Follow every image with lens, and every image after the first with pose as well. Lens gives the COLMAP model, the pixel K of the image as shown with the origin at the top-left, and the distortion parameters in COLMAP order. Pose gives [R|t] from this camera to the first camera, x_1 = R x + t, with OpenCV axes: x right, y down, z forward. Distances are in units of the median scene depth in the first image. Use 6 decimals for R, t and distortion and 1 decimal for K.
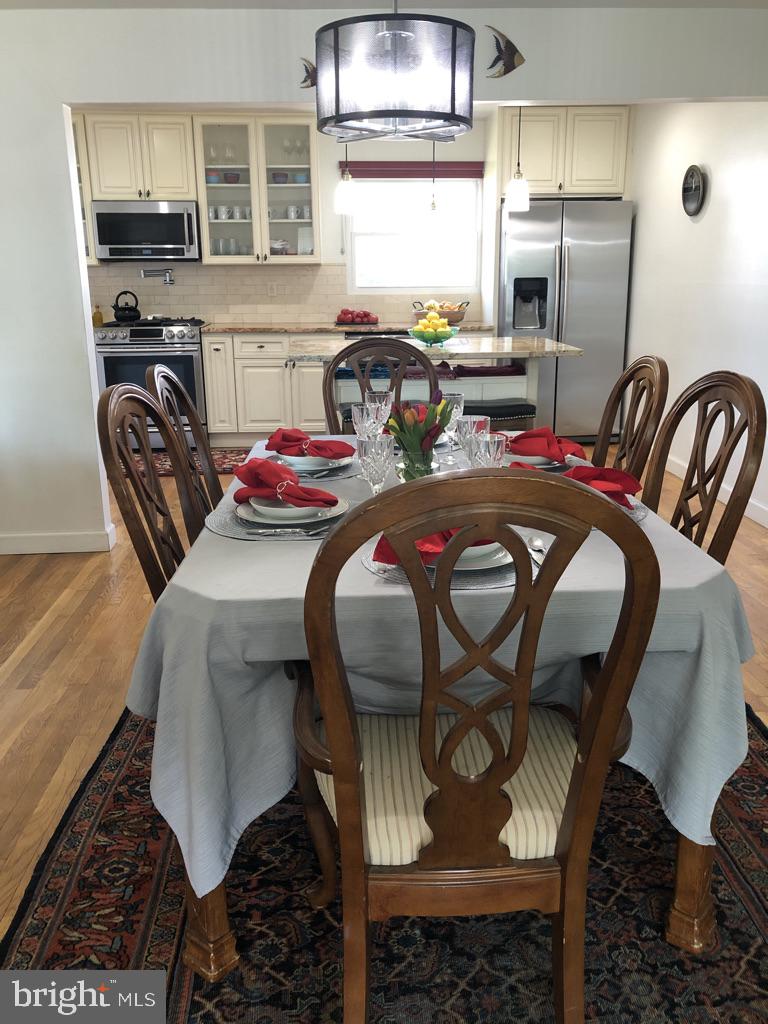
lens RADIAL K [[847.9, 0, 385.6], [0, 847.9, 511.2], [0, 0, 1]] dist [0.031205, -0.011997]
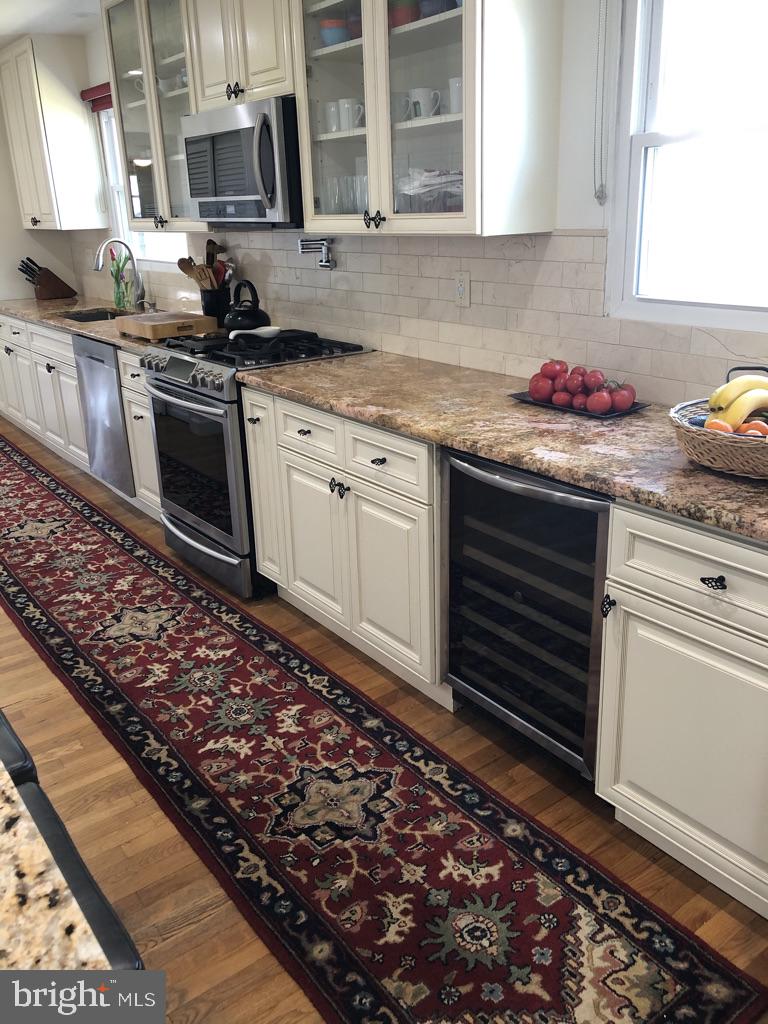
lens RADIAL K [[847.9, 0, 382.2], [0, 847.9, 512.1], [0, 0, 1]] dist [0.031205, -0.011997]
pose [[0.550749, 0.275240, -0.787984, 0.221330], [-0.201714, 0.959973, 0.194330, -0.240170], [0.809930, 0.051921, 0.584224, 0.760341]]
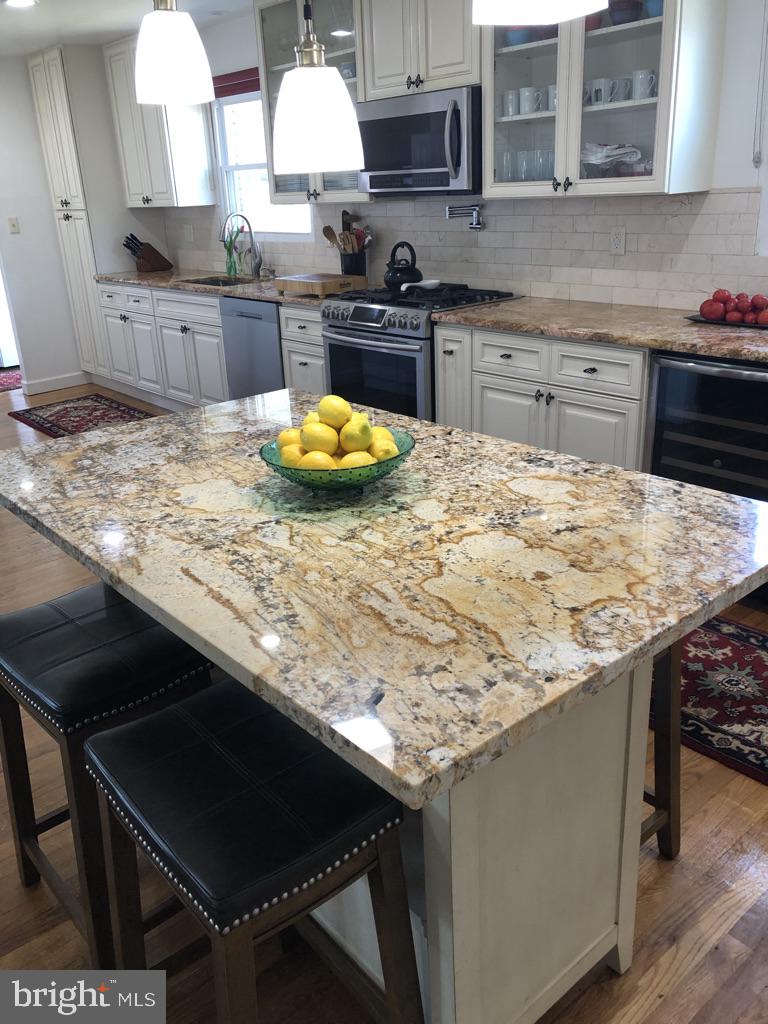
lens RADIAL K [[847.9, 0, 382.1], [0, 847.9, 510.9], [0, 0, 1]] dist [0.031205, -0.011997]
pose [[0.602719, 0.267807, -0.751671, 0.234412], [-0.179938, 0.963350, 0.198943, -0.186986], [0.777401, 0.015348, 0.628818, 0.580529]]
